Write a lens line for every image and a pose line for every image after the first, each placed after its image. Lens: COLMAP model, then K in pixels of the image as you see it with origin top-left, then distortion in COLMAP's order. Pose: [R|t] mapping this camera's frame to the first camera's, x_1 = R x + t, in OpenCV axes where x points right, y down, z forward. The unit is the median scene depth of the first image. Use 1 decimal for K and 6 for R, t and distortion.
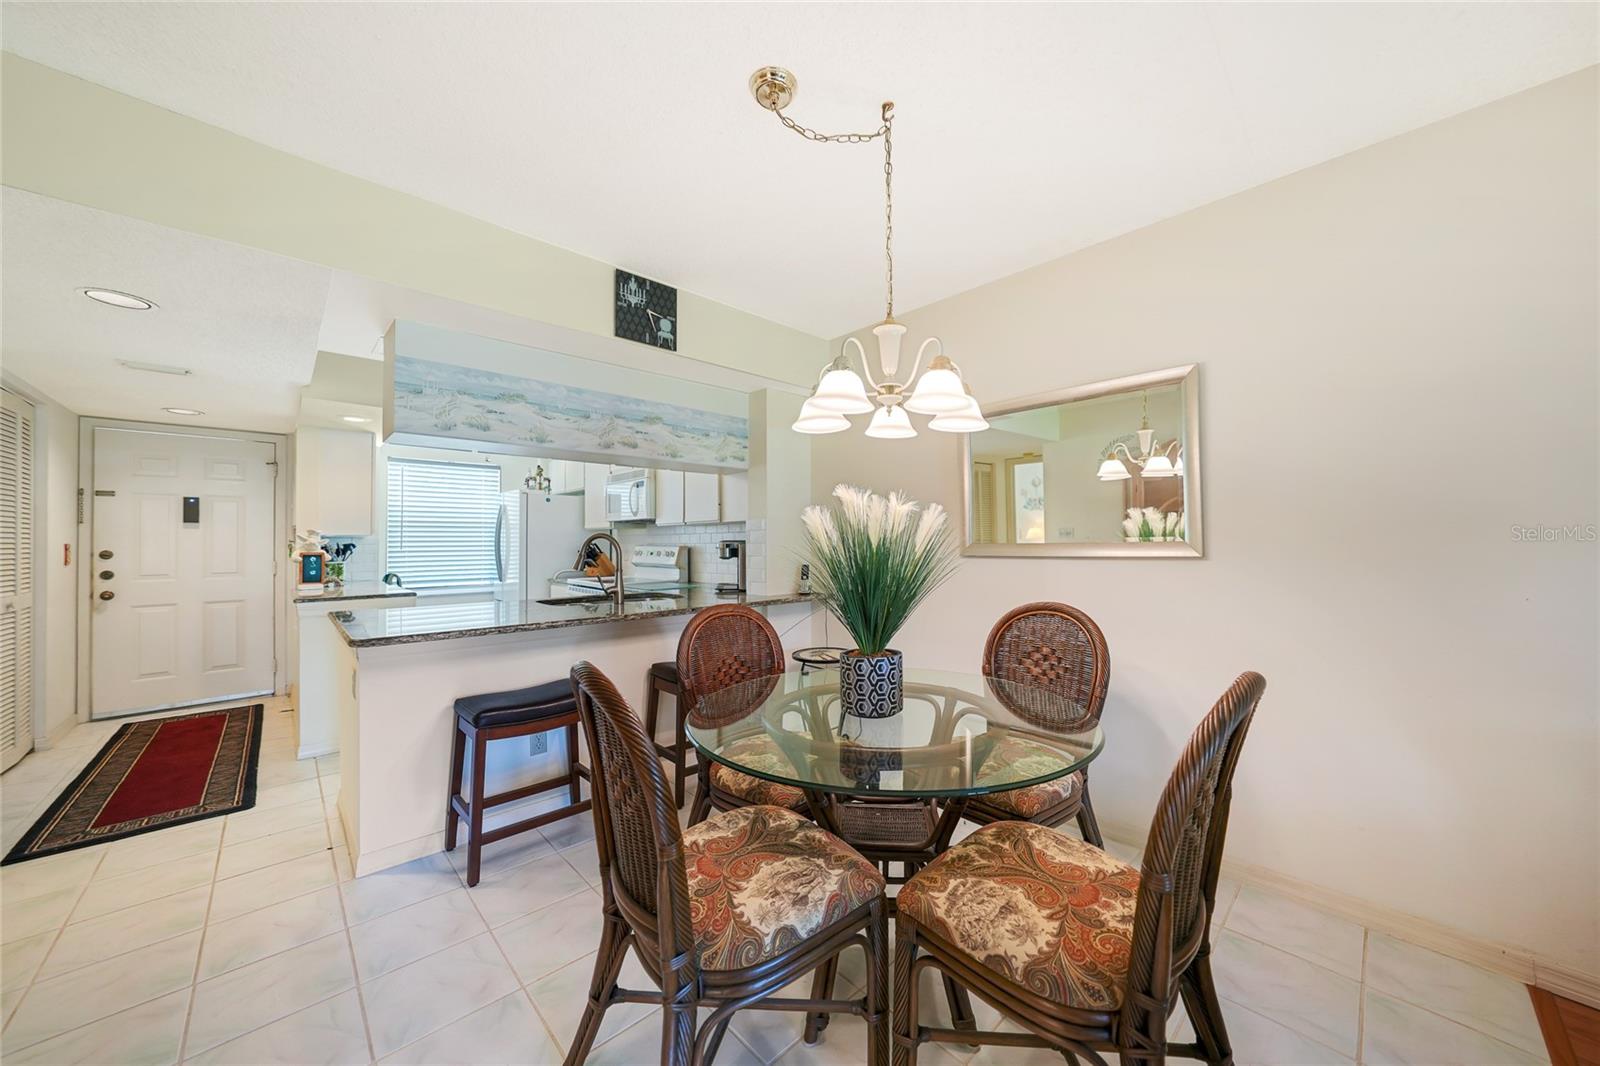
lens RADIAL K [[555.4, 0, 805.3], [0, 555.4, 530.1], [0, 0, 1]] dist [-0.025206, 0.006588]
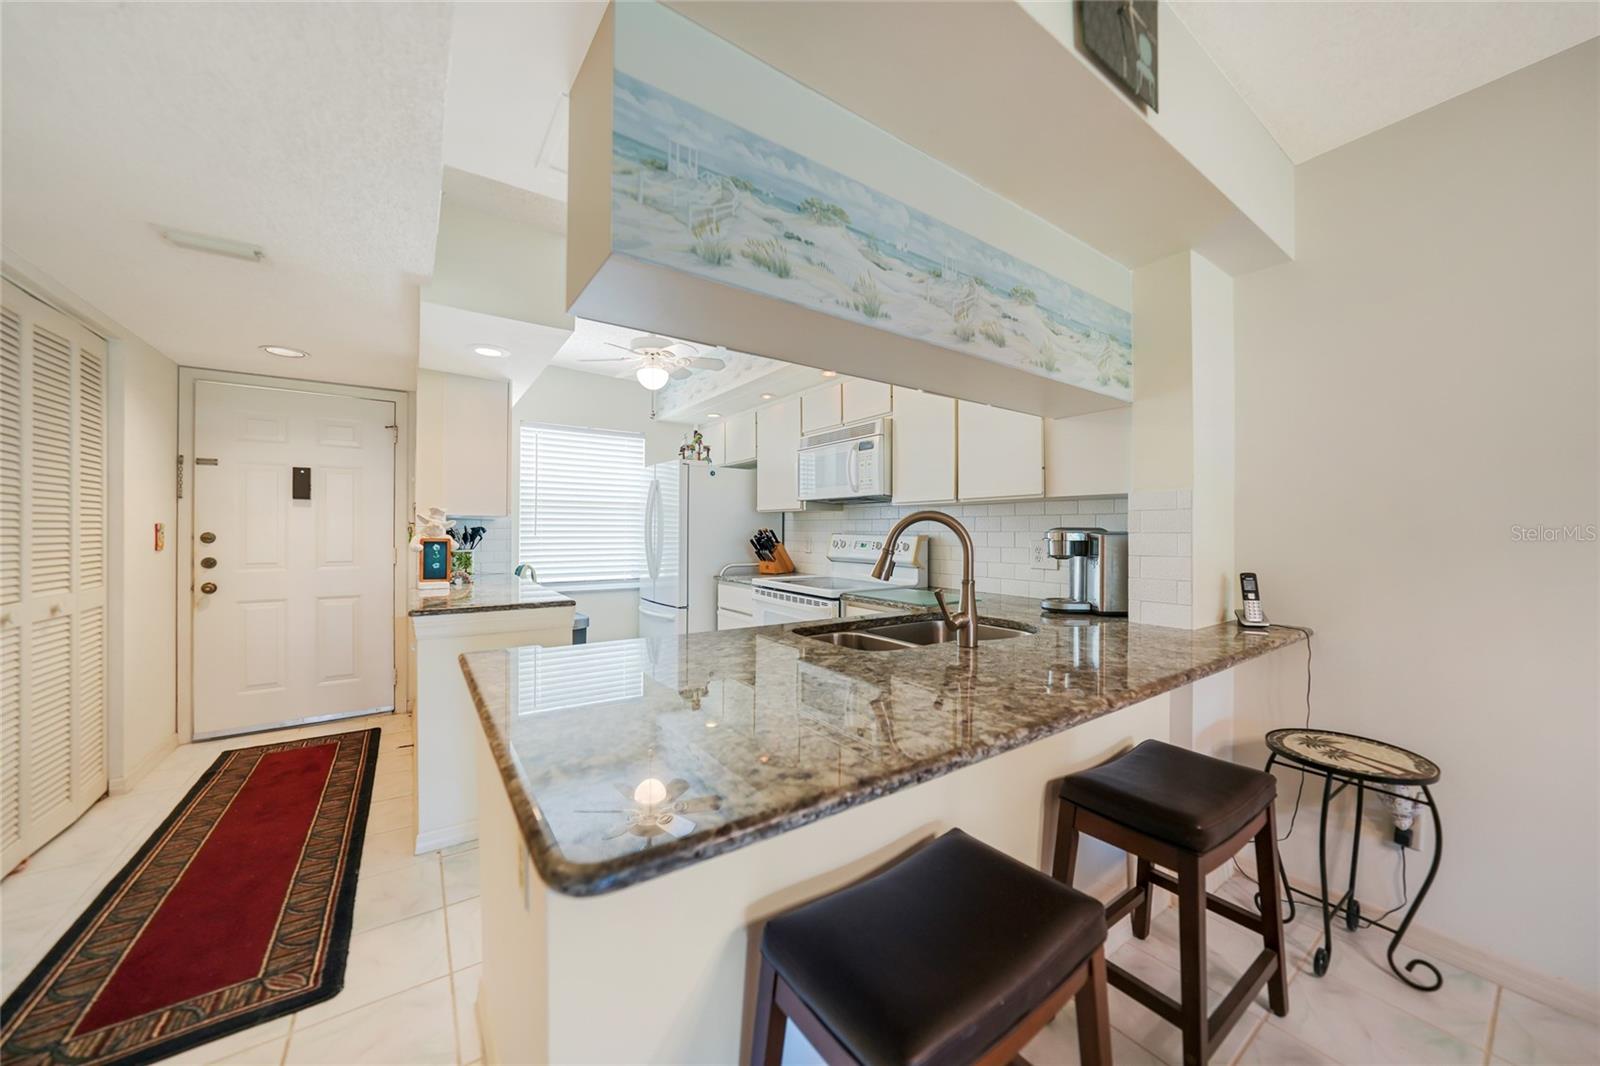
lens RADIAL K [[571.6, 0, 818.2], [0, 571.6, 525.0], [0, 0, 1]] dist [-0.025887, 0.006863]
pose [[0.989872, 0.009833, -0.141623, -0.272068], [-0.008232, 0.999896, 0.011883, 0.009145], [0.141725, -0.010597, 0.989849, 0.305205]]
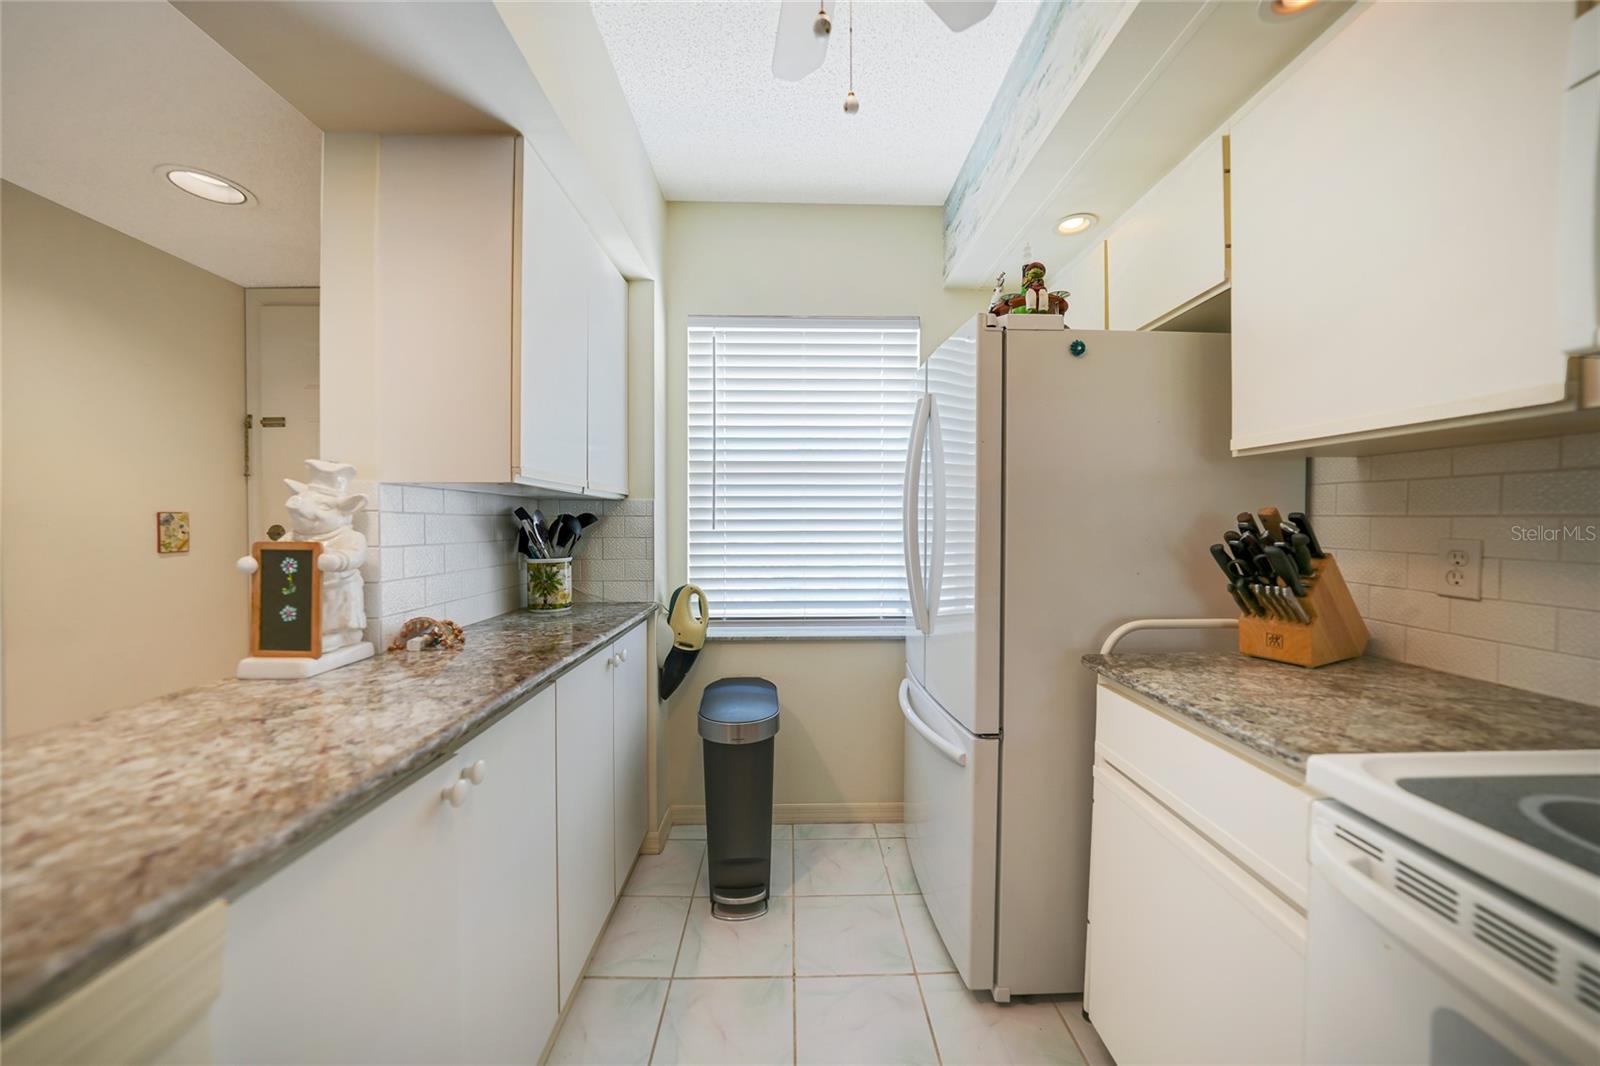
lens RADIAL K [[555.4, 0, 805.3], [0, 555.4, 530.1], [0, 0, 1]] dist [-0.025206, 0.006588]
pose [[0.735192, 0.019771, -0.677570, -0.509759], [0.010151, 0.999141, 0.040168, 0.026290], [0.677783, -0.036410, 0.734360, 0.964513]]
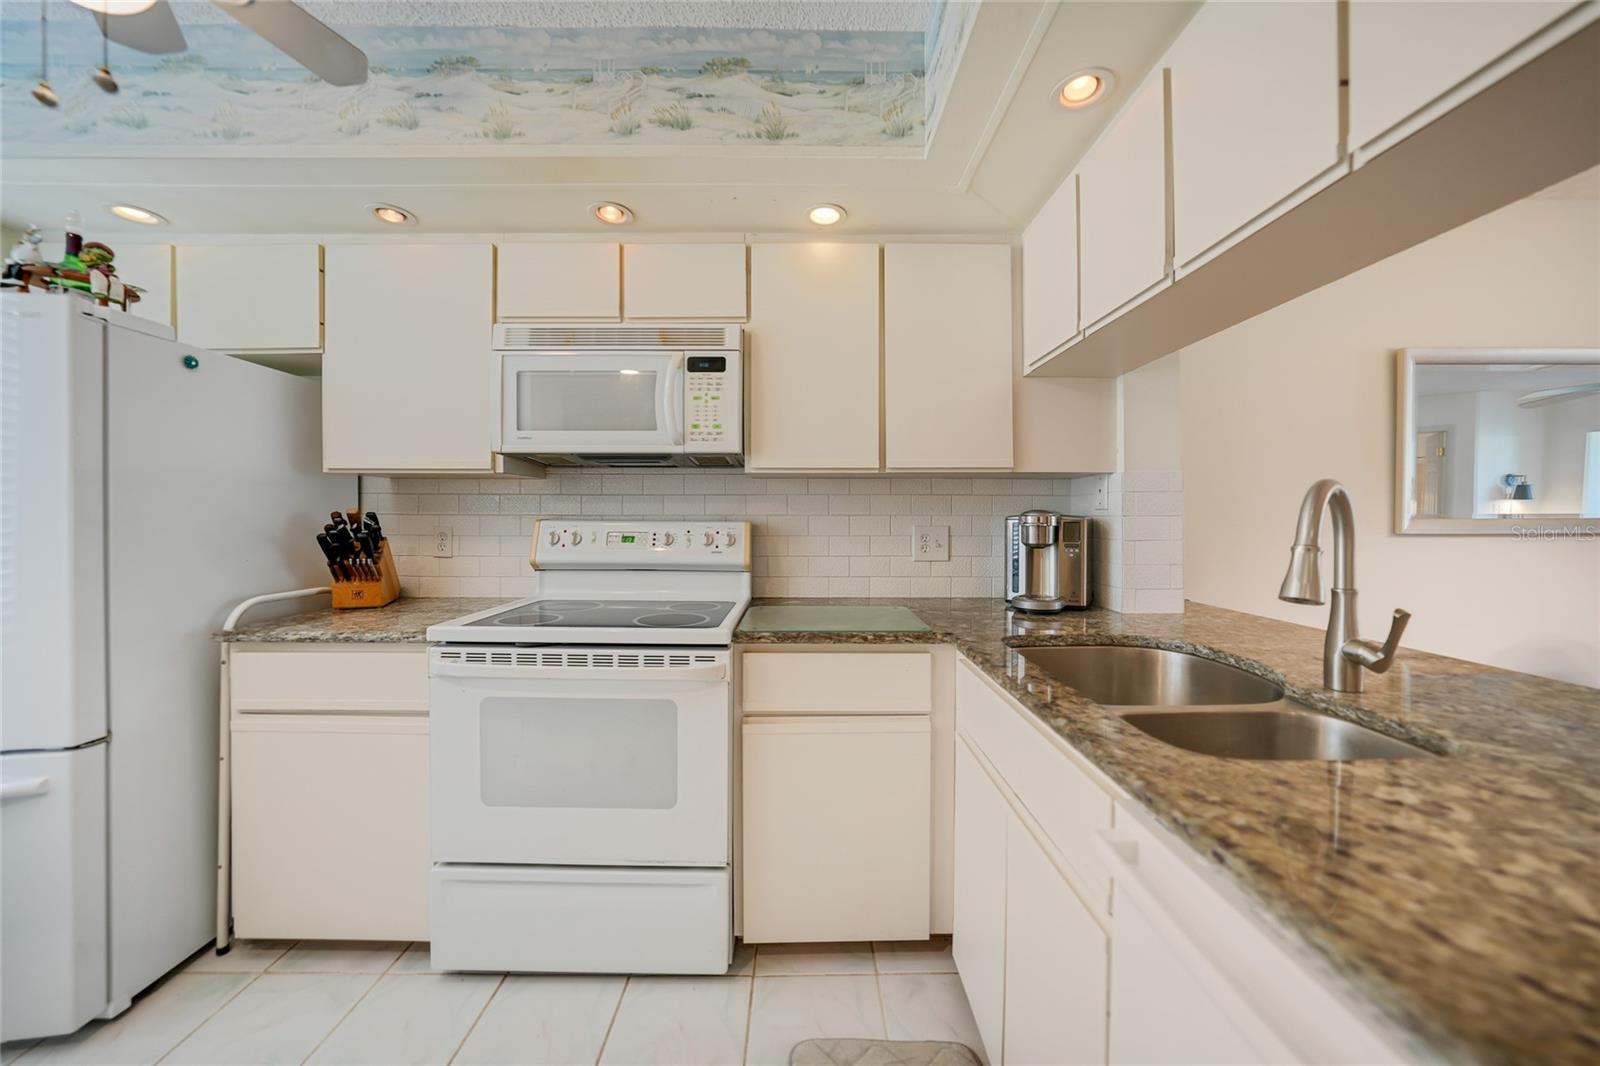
lens RADIAL K [[555.4, 0, 797.5], [0, 555.4, 519.2], [0, 0, 1]] dist [-0.024111, 0.006305]
pose [[0.694264, 0.004013, 0.719709, -0.601119], [-0.020941, 0.999674, 0.014626, 0.022847], [-0.719416, -0.025226, 0.694121, 0.763494]]
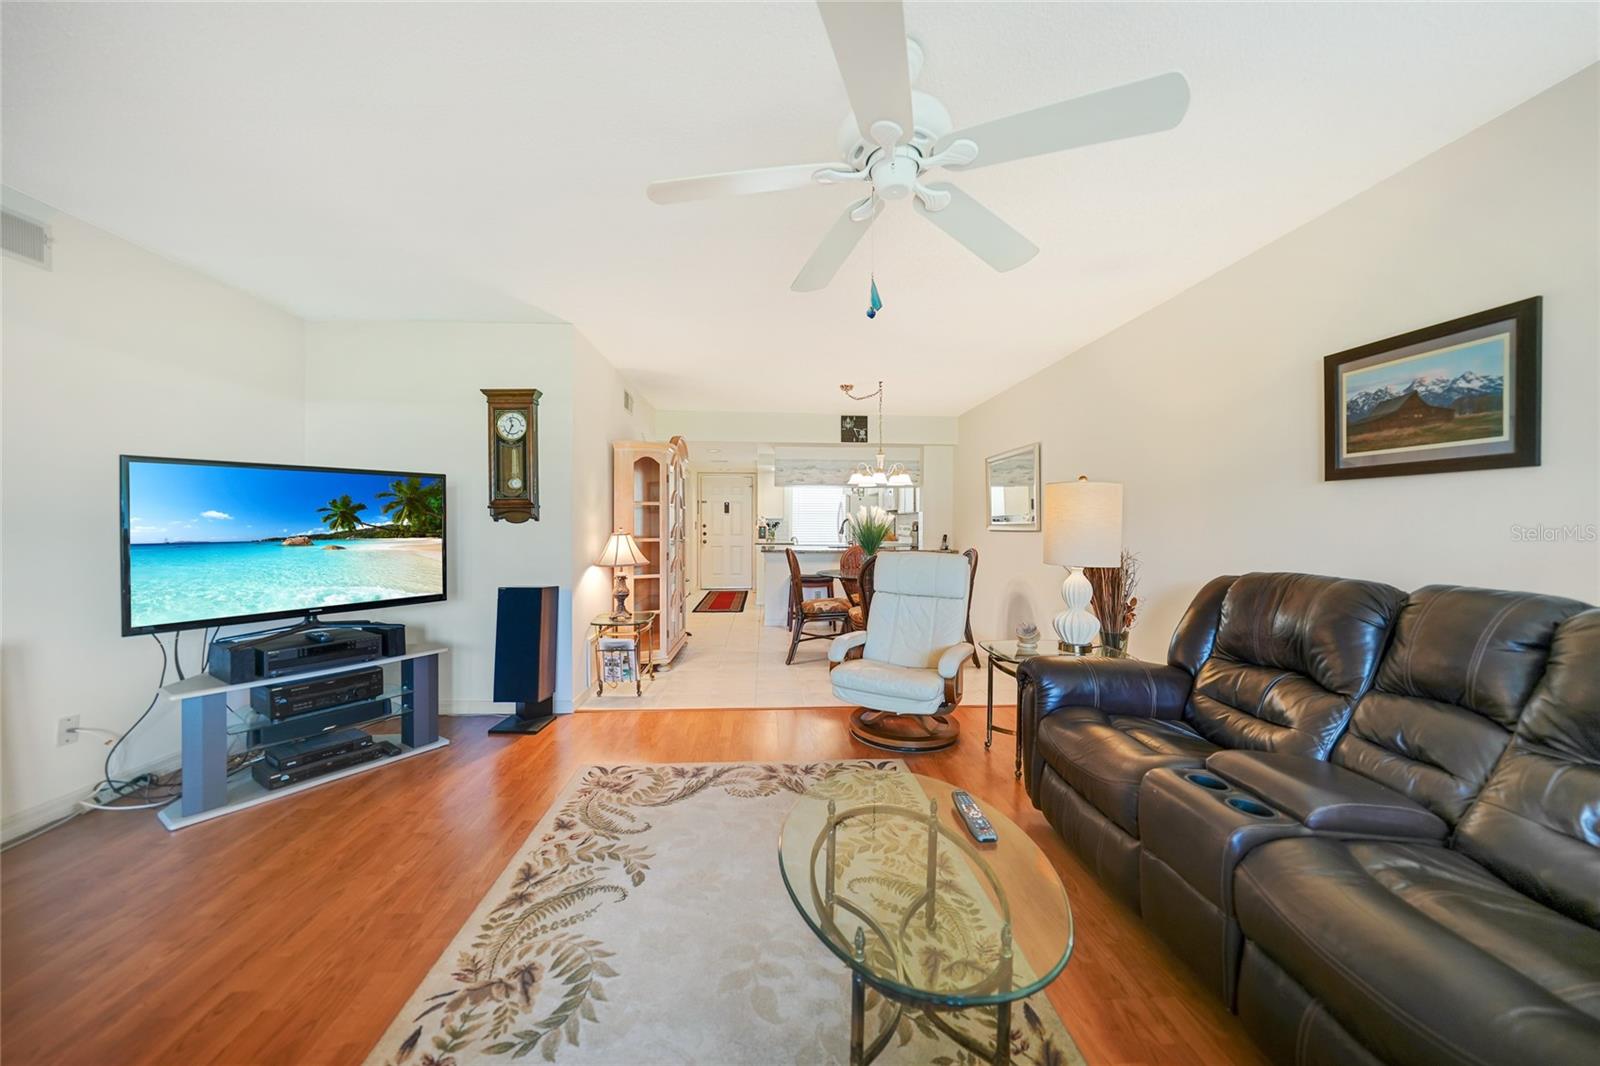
lens RADIAL K [[550.5, 0, 792.1], [0, 550.5, 532.6], [0, 0, 1]] dist [-0.036722, 0.006500]
pose [[0.749619, 0.021157, -0.661532, 0.761406], [0.006584, 0.999201, 0.039417, -0.022907], [0.661837, -0.033903, 0.748881, -0.691591]]
